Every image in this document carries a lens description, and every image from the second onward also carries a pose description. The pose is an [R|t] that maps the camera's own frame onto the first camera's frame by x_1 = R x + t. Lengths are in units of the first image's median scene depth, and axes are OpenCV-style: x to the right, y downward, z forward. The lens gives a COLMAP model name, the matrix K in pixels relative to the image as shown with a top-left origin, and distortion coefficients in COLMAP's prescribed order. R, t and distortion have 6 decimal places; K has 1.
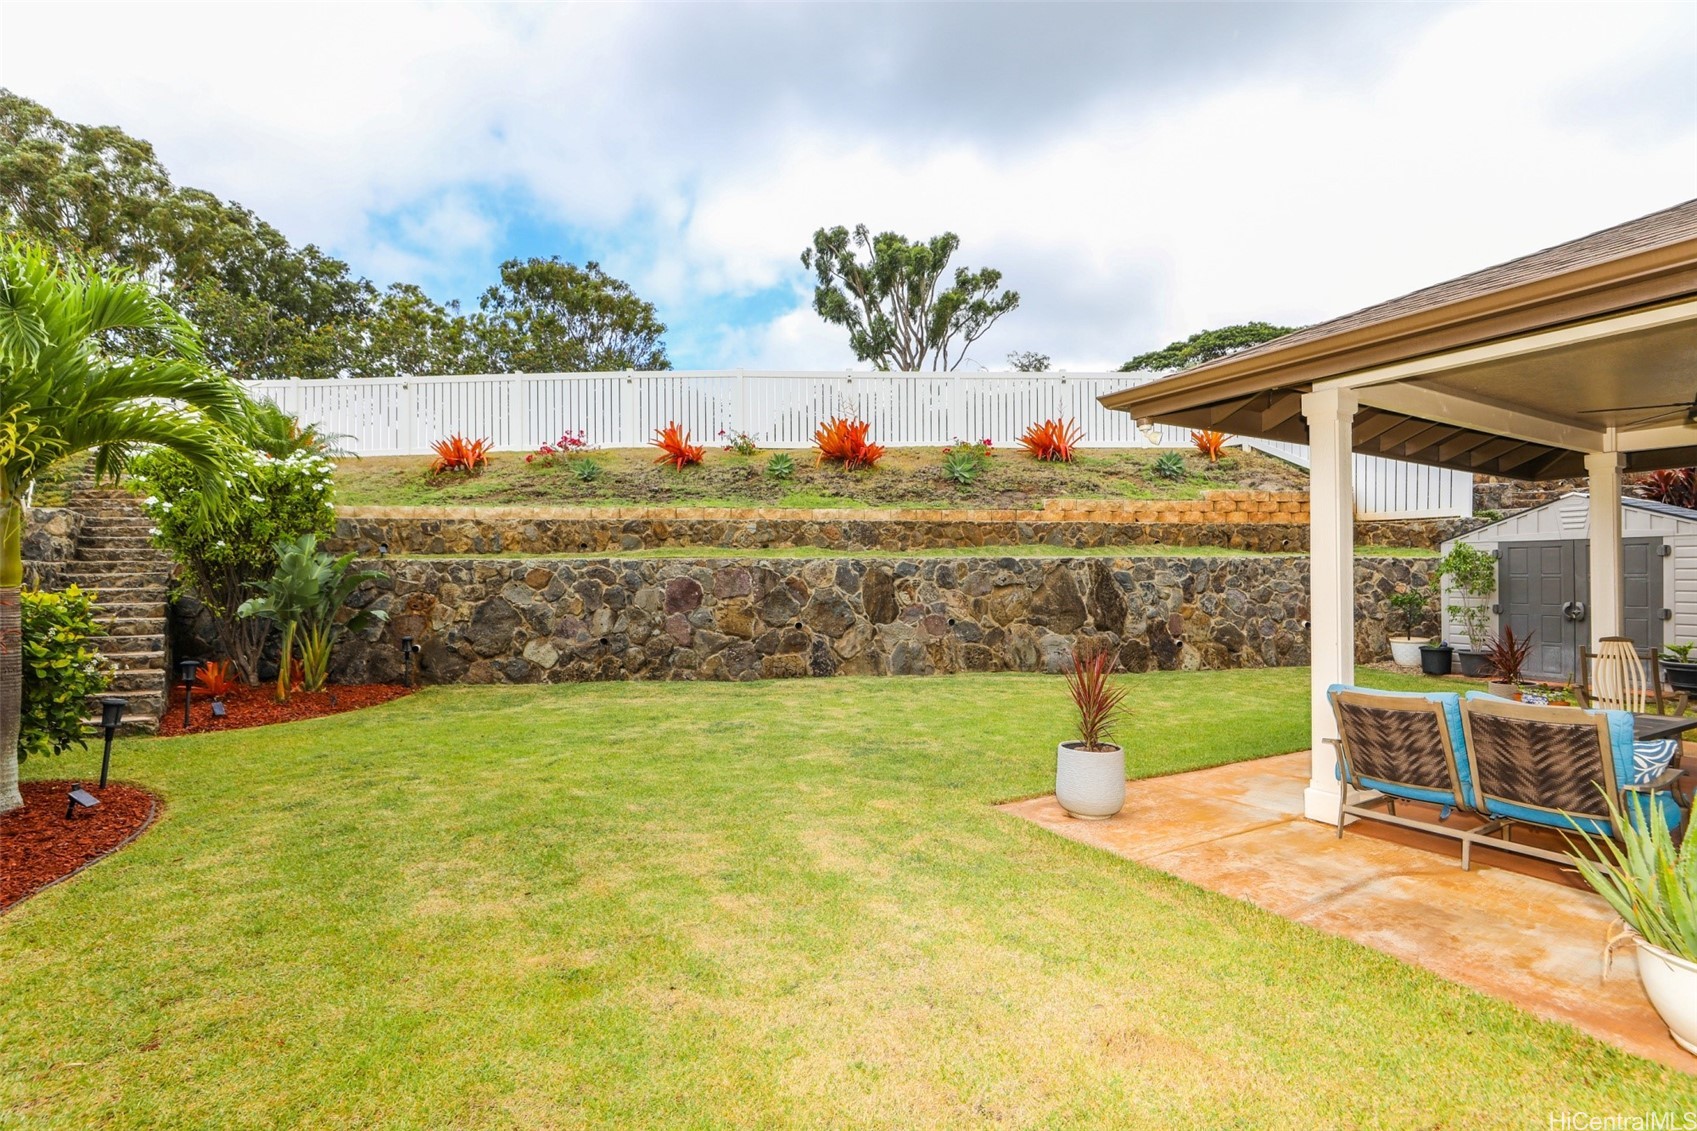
lens RADIAL K [[776.1, 0, 842.7], [0, 776.1, 574.2], [0, 0, 1]] dist [-0.020324, 0.006788]
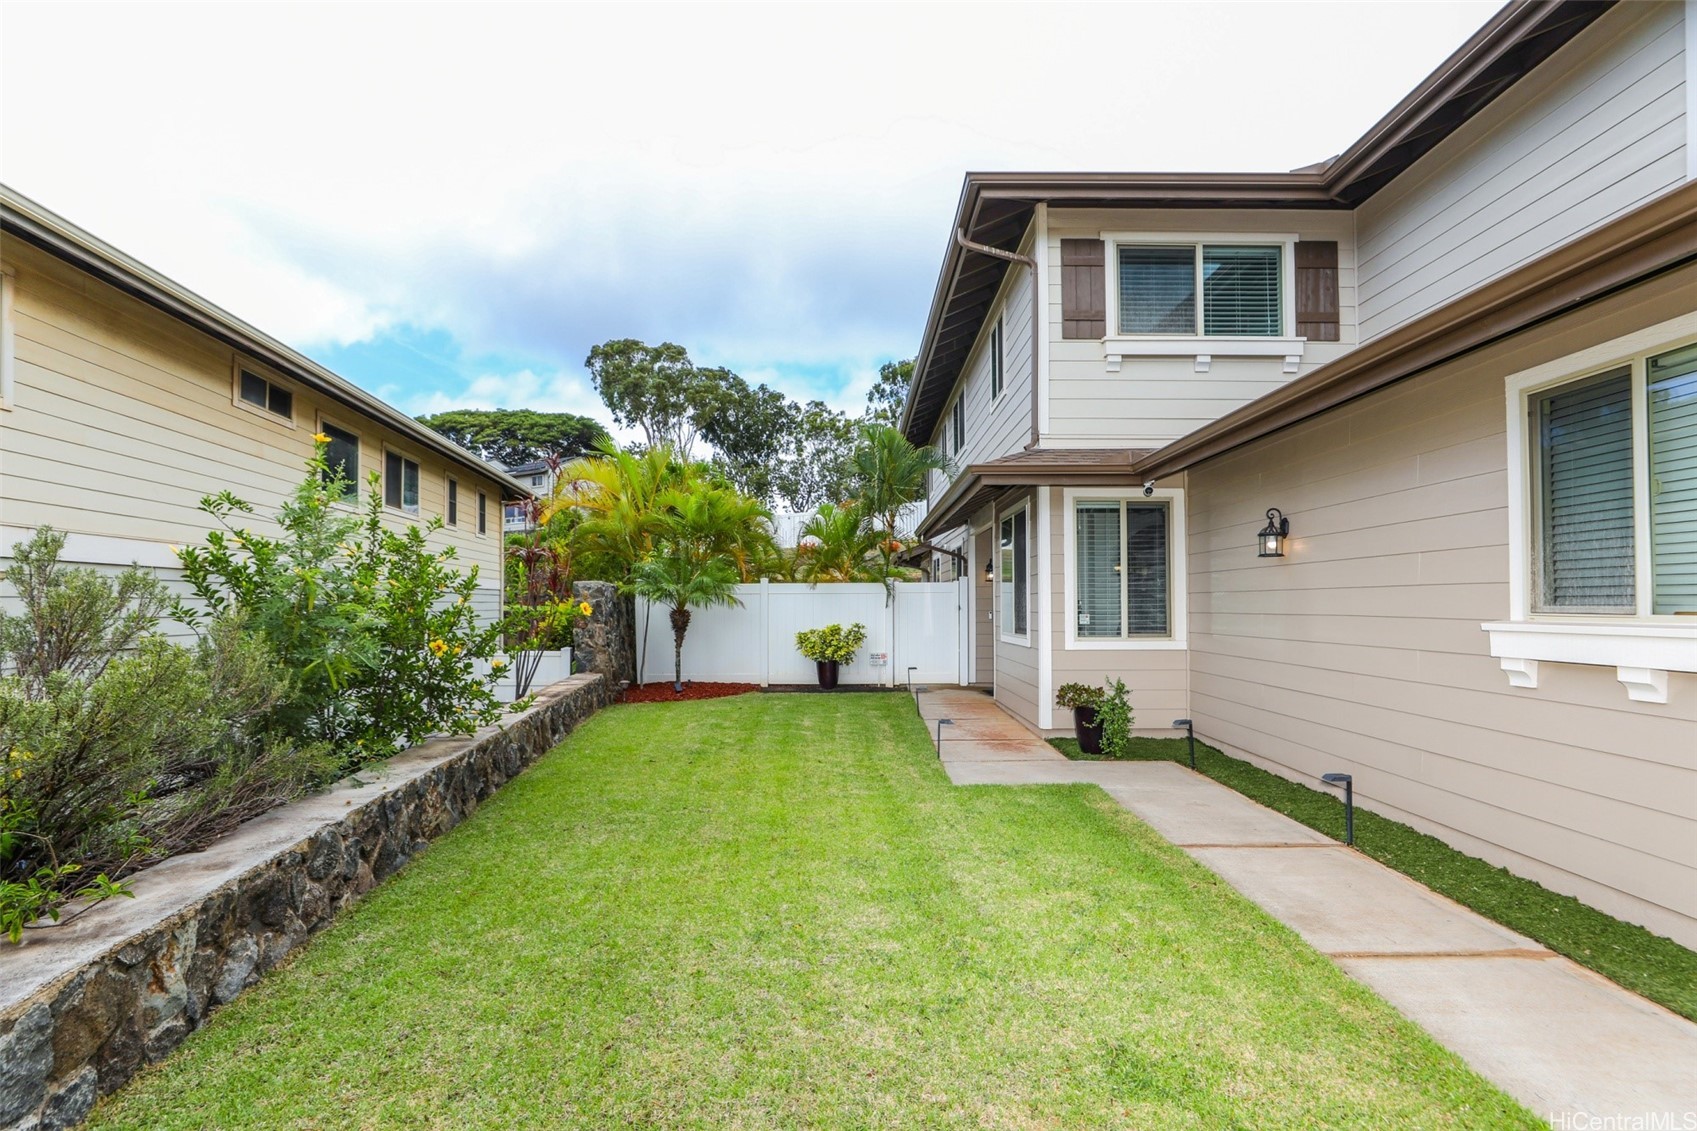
lens RADIAL K [[776.1, 0, 844.6], [0, 776.1, 571.5], [0, 0, 1]] dist [-0.020324, 0.006788]
pose [[0.872478, -0.021533, -0.488179, 0.202904], [0.005149, 0.999378, -0.034880, 0.002103], [0.488626, 0.027919, 0.872047, -0.265679]]
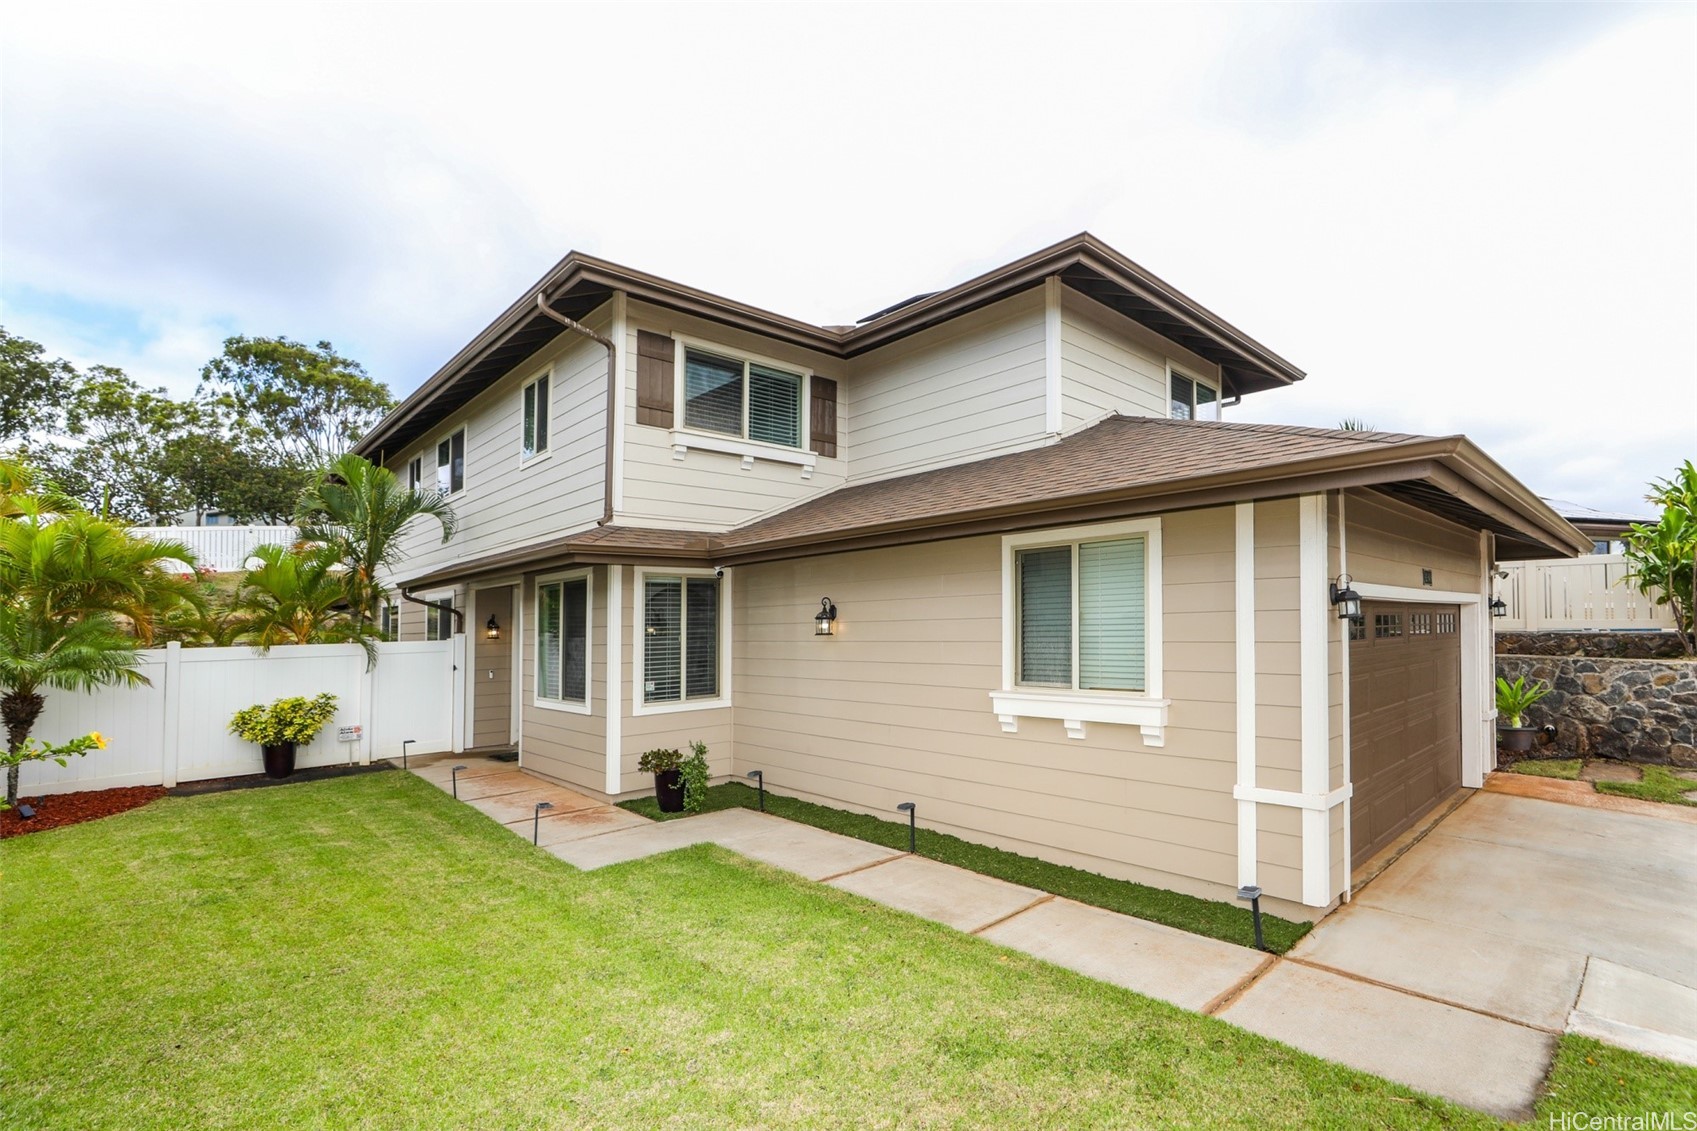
lens RADIAL K [[776.1, 0, 863.9], [0, 776.1, 603.5], [0, 0, 1]] dist [-0.020324, 0.006788]
pose [[0.971453, -0.016274, 0.236674, 0.194198], [0.022291, 0.999492, -0.022770, -0.000505], [-0.236184, 0.027395, 0.971322, -0.269935]]
